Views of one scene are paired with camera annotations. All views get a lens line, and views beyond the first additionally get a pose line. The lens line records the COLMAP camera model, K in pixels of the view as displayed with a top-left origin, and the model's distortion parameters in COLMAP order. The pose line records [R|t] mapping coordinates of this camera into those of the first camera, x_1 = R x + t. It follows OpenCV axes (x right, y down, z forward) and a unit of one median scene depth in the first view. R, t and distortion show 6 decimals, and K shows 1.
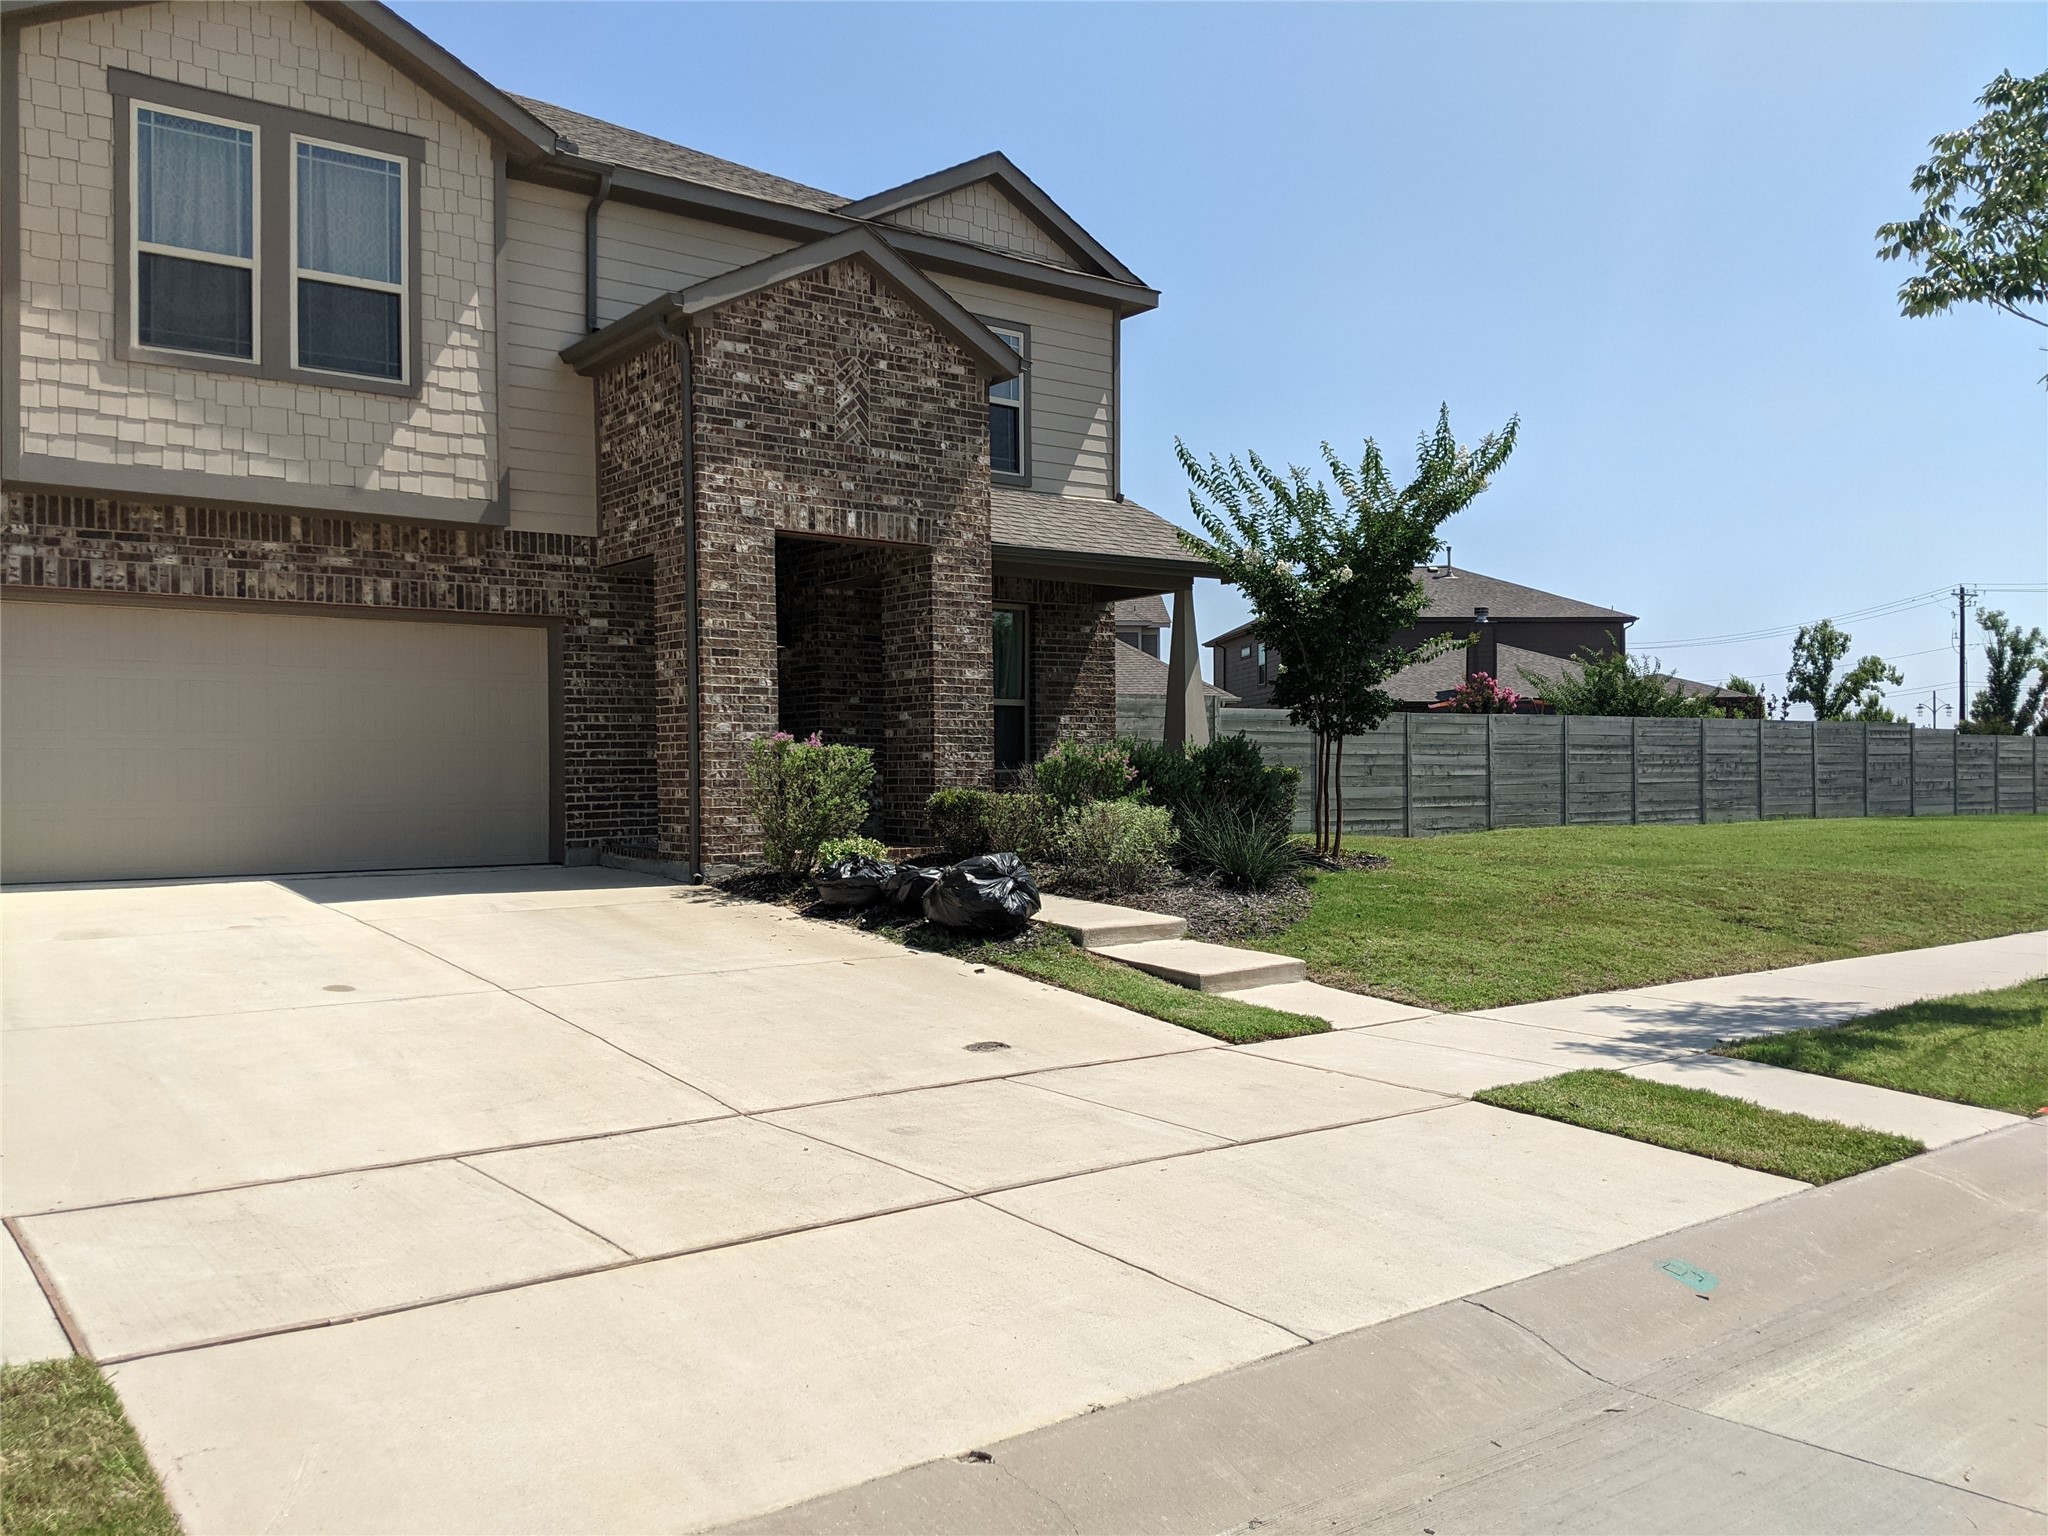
lens RADIAL K [[1662.3, 0, 1002.4], [0, 1662.3, 823.4], [0, 0, 1]] dist [0.100882, -0.177151]
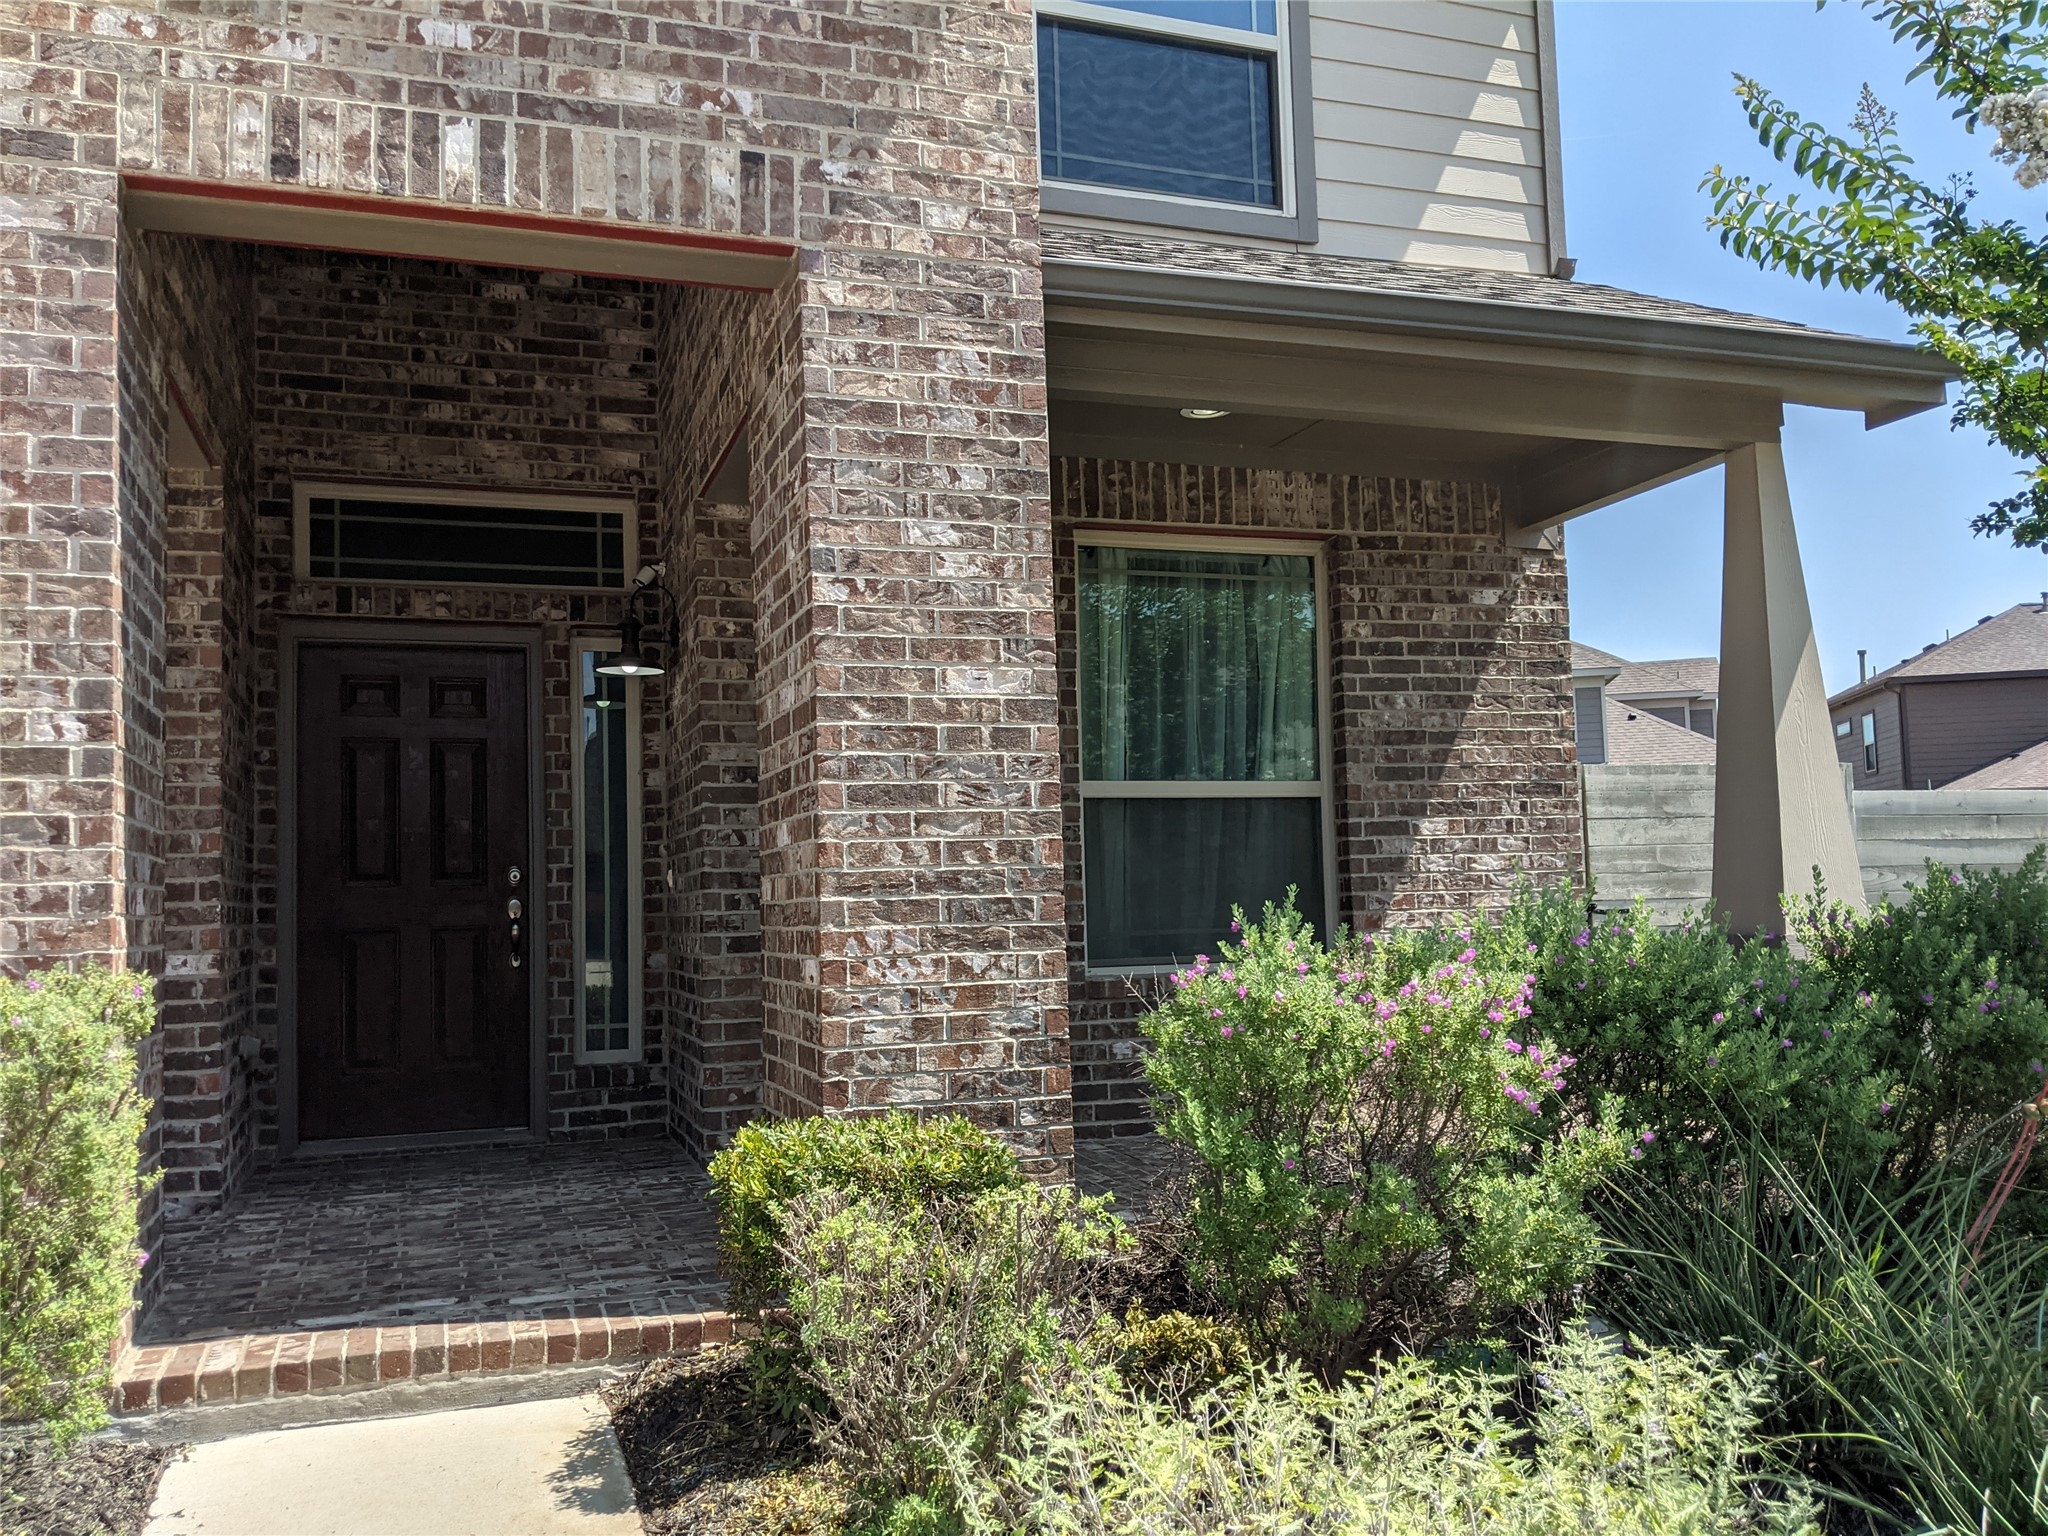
lens RADIAL K [[1662.3, 0, 1000.1], [0, 1662.3, 797.9], [0, 0, 1]] dist [0.100882, -0.177151]
pose [[0.950866, -0.039628, -0.307056, 0.076844], [0.013201, 0.996062, -0.087669, -0.045282], [0.309321, 0.079308, 0.947645, 0.744682]]
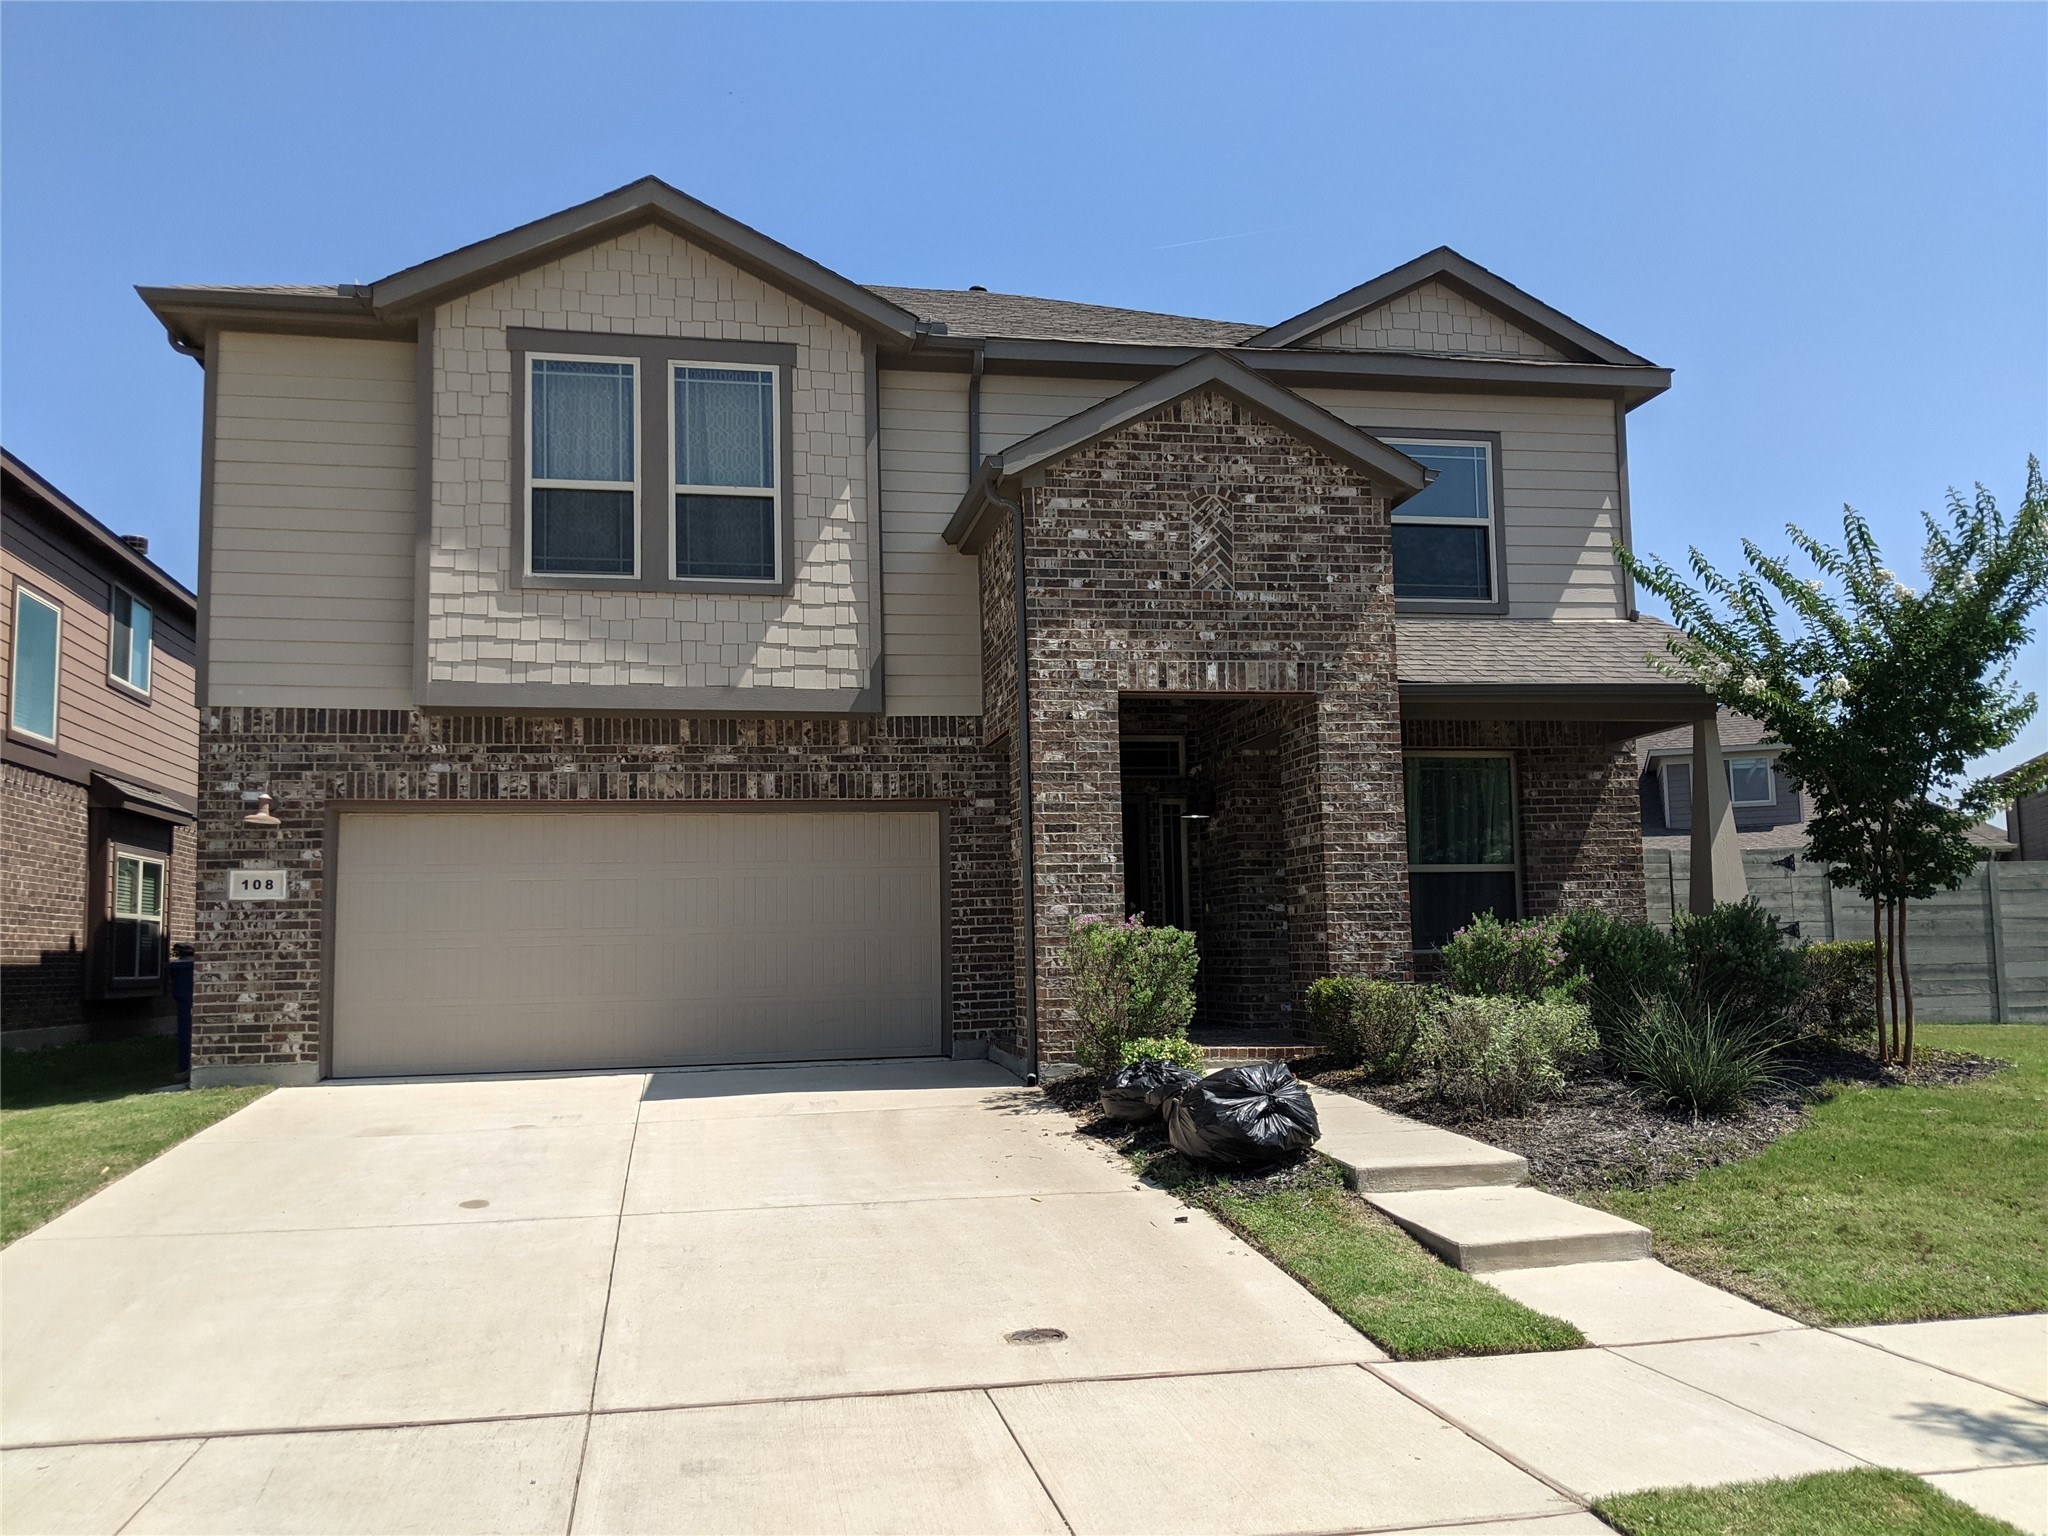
lens RADIAL K [[1662.3, 0, 977.0], [0, 1662.3, 808.5], [0, 0, 1]] dist [0.100882, -0.177151]
pose [[0.894792, -0.051418, -0.443513, 0.181650], [0.002764, 0.993966, -0.109657, -0.012662], [0.446475, 0.096894, 0.889534, 0.157176]]
